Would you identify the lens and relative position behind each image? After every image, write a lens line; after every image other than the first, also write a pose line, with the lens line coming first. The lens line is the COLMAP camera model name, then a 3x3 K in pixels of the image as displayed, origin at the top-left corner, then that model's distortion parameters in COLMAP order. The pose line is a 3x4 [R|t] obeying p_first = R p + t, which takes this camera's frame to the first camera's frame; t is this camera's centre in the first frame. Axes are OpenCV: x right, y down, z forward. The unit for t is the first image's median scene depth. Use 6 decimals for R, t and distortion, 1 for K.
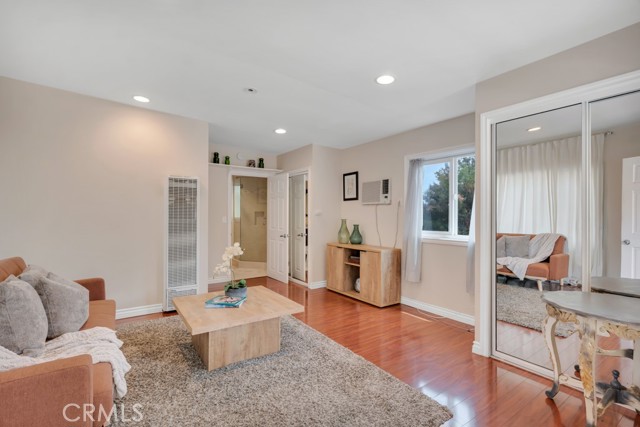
lens RADIAL K [[288.7, 0, 320.5], [0, 288.7, 213.7], [0, 0, 1]] dist [-0.002001, 0.001306]
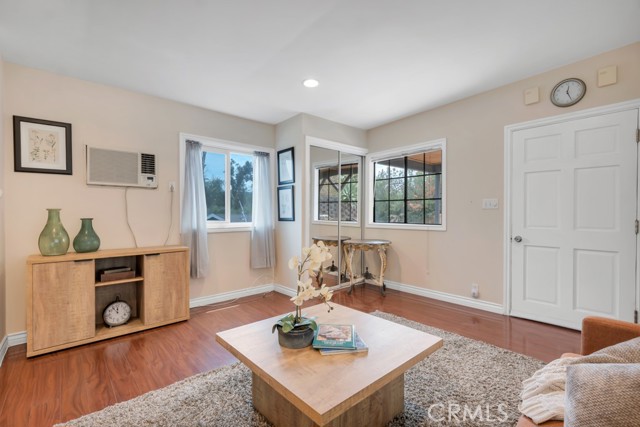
lens RADIAL K [[288.7, 0, 320.4], [0, 288.7, 215.9], [0, 0, 1]] dist [-0.002001, 0.001306]
pose [[-0.117988, -0.014134, 0.992914, -0.548419], [-0.002310, 0.999900, 0.013958, 0.025805], [-0.993012, -0.000647, -0.118008, 0.655146]]
